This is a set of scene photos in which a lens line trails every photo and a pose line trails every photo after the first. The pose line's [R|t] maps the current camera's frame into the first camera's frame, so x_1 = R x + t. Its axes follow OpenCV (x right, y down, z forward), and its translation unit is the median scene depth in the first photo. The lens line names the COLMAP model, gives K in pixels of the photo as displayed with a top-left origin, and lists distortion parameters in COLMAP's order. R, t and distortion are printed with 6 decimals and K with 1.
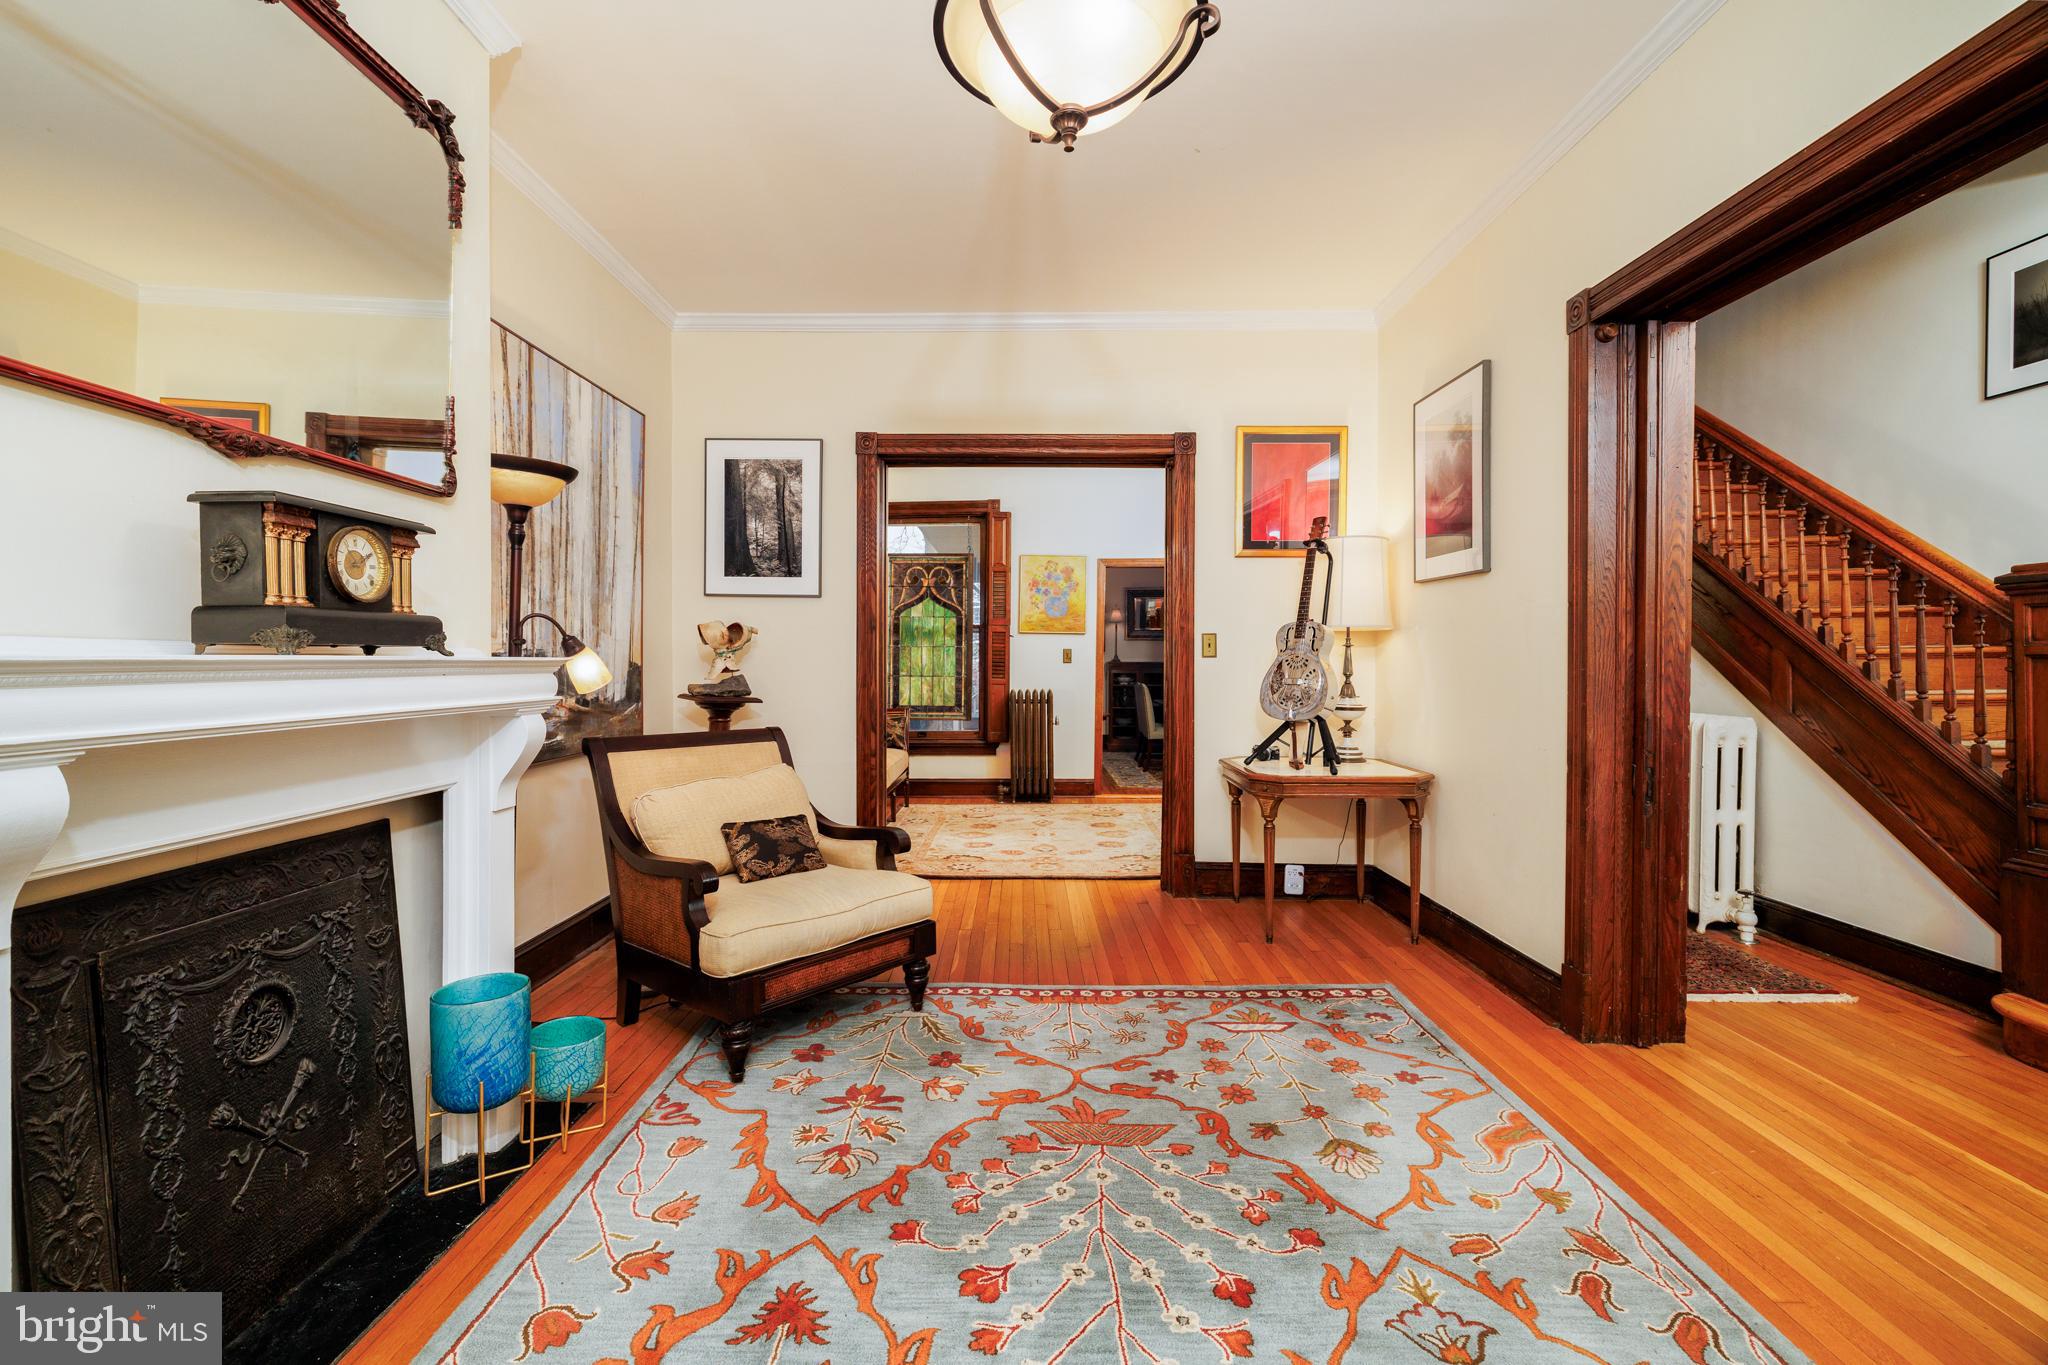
lens RADIAL K [[882.5, 0, 1007.5], [0, 882.5, 667.3], [0, 0, 1]] dist [0.000068, -0.000042]
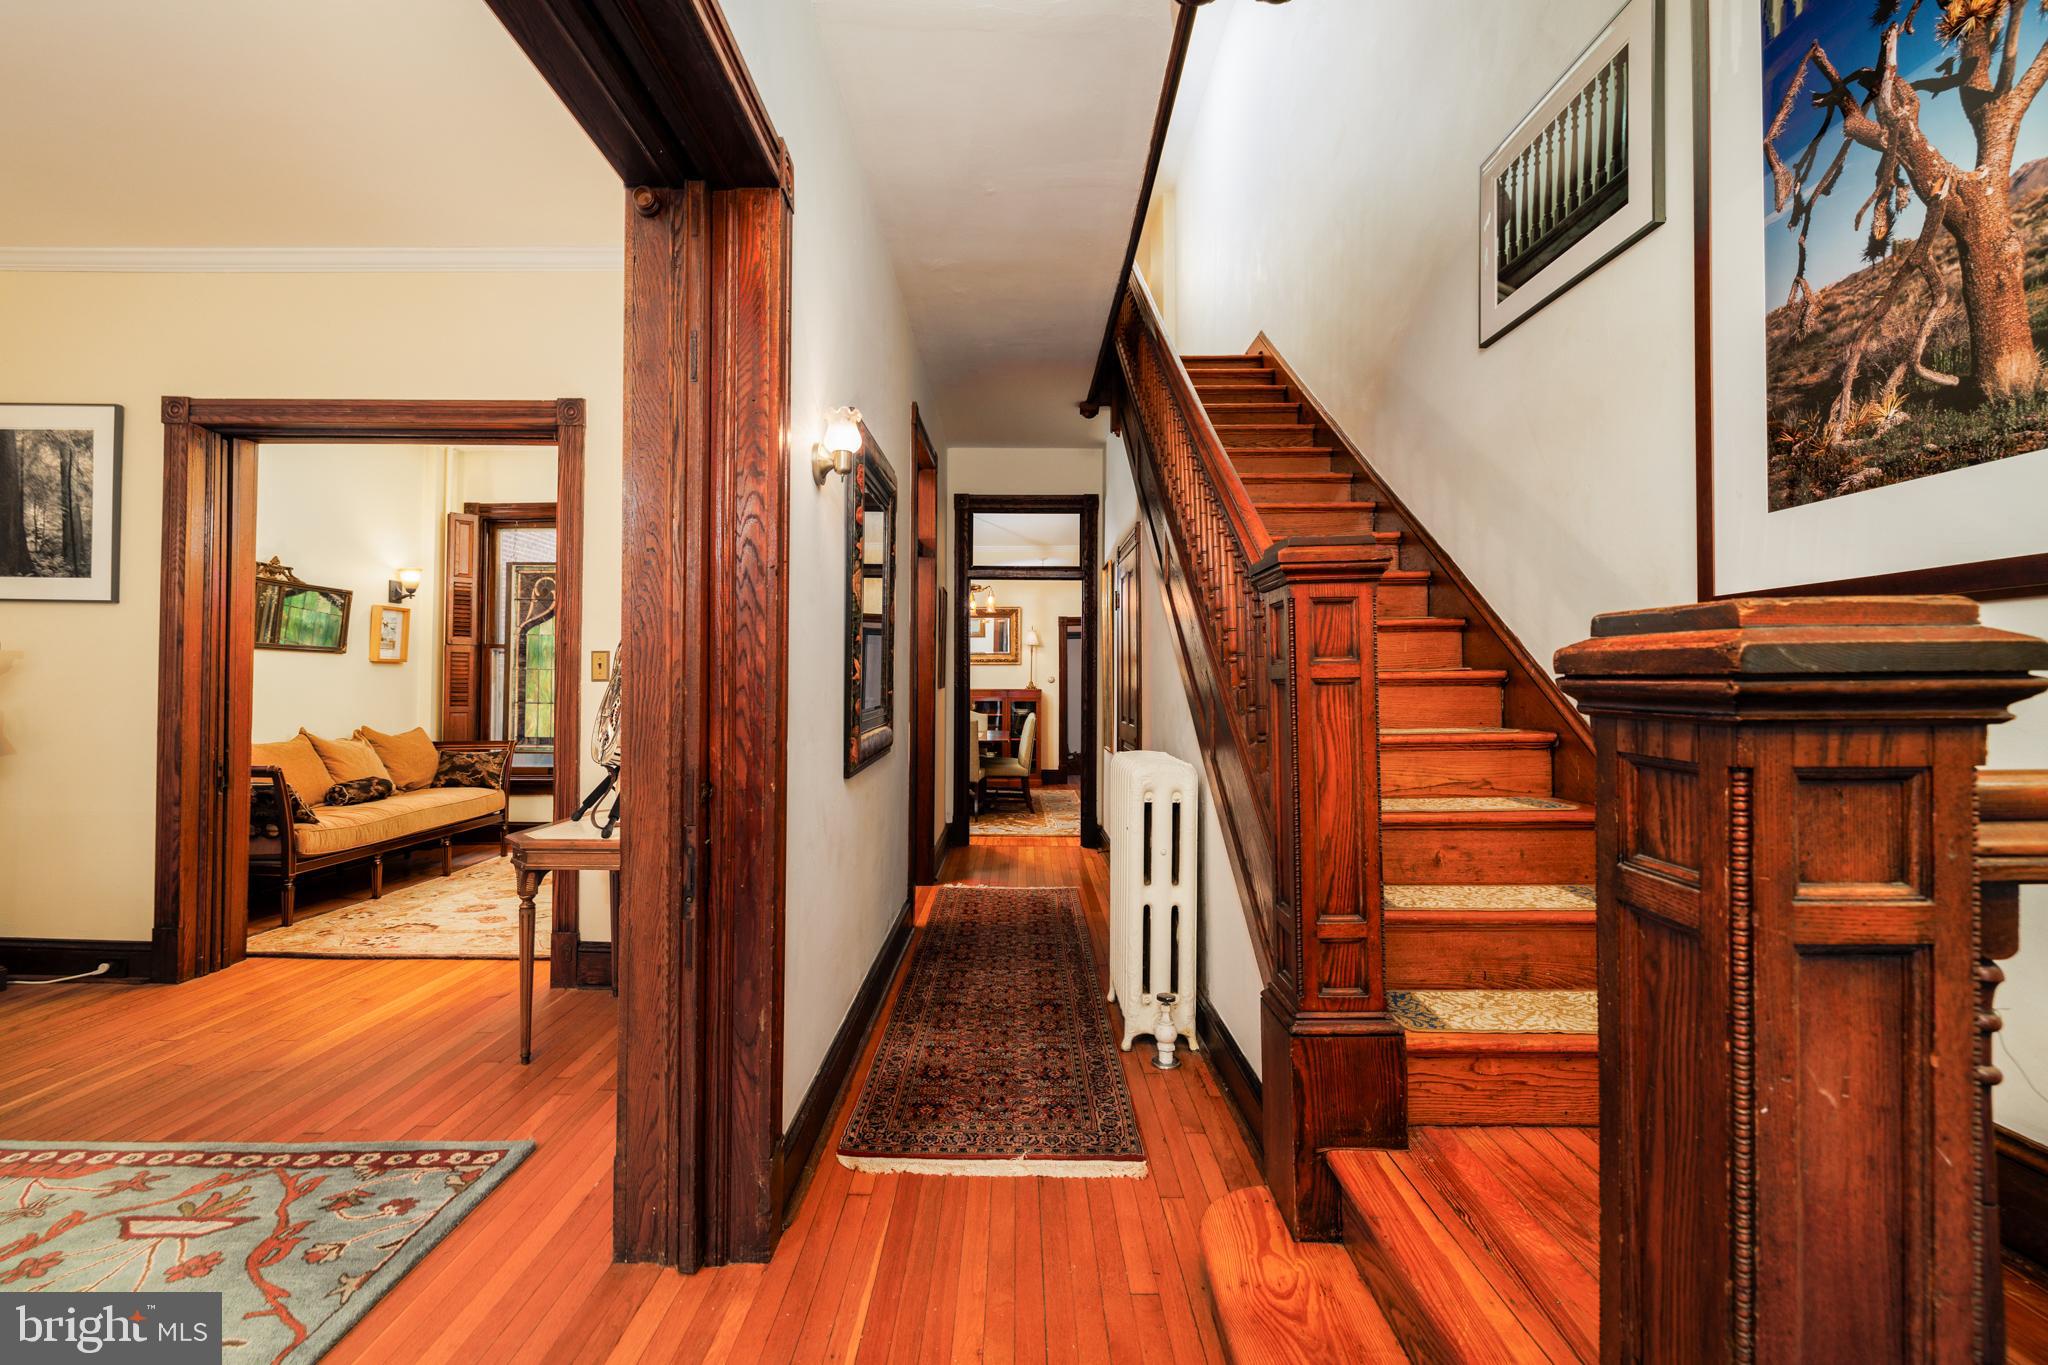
lens RADIAL K [[882.5, 0, 1019.3], [0, 882.5, 677.8], [0, 0, 1]] dist [0.000068, -0.000042]
pose [[0.999972, 0.005470, 0.005192, 0.840872], [-0.005366, 0.999789, -0.019829, -0.001692], [-0.005299, 0.019801, 0.999790, 0.289069]]
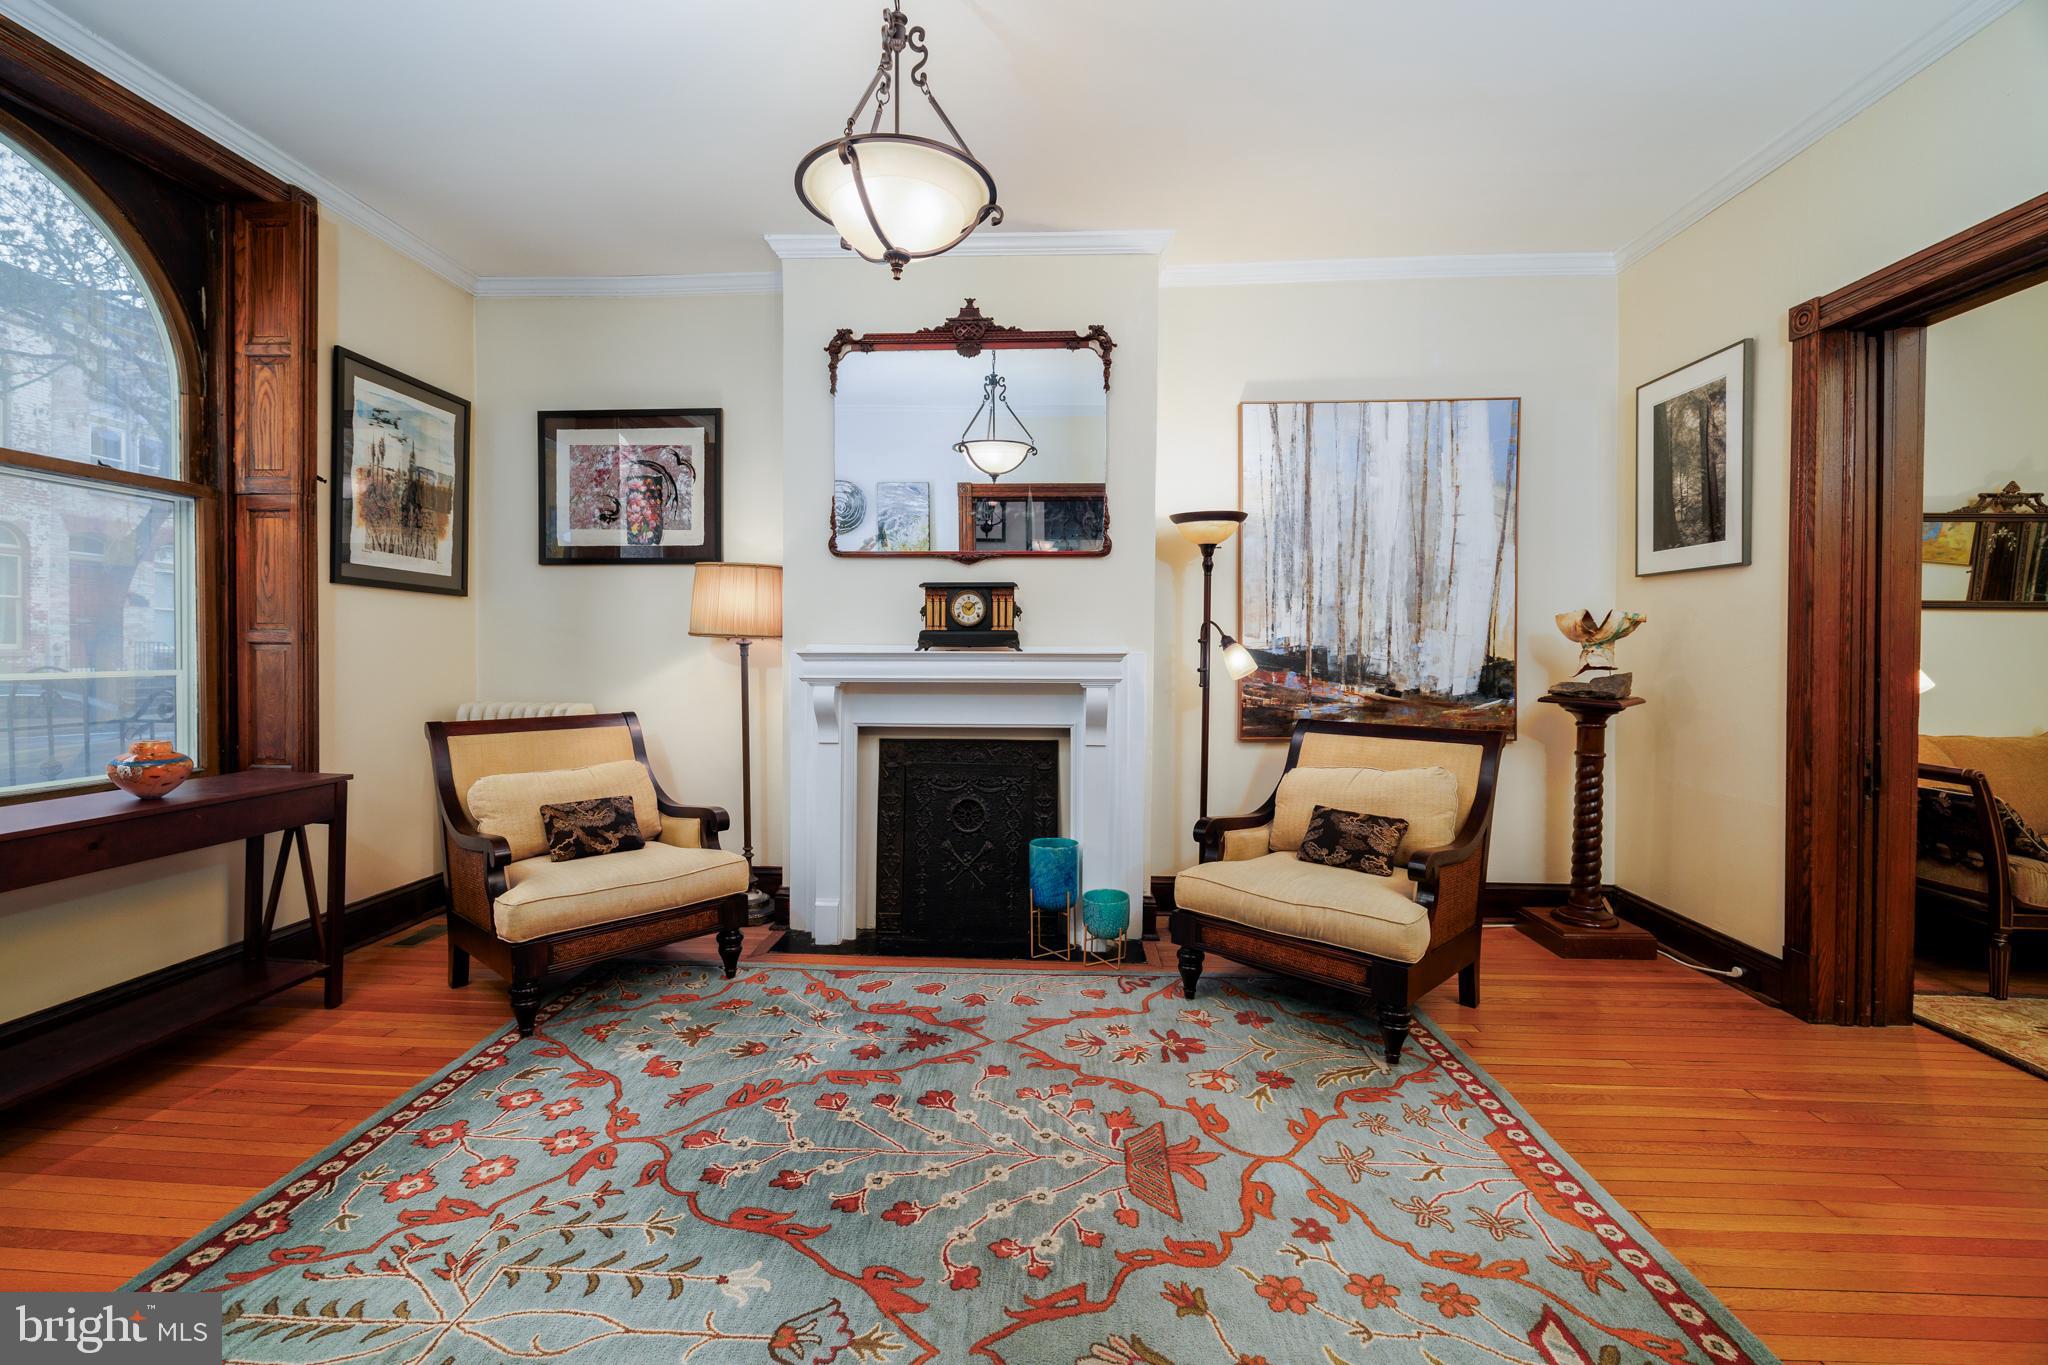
lens RADIAL K [[882.5, 0, 1003.0], [0, 882.5, 665.3], [0, 0, 1]] dist [0.000068, -0.000042]
pose [[-0.052472, 0.011027, -0.998562, 0.732409], [-0.010785, 0.999874, 0.011609, -0.002531], [0.998564, 0.011378, -0.052347, 0.633413]]
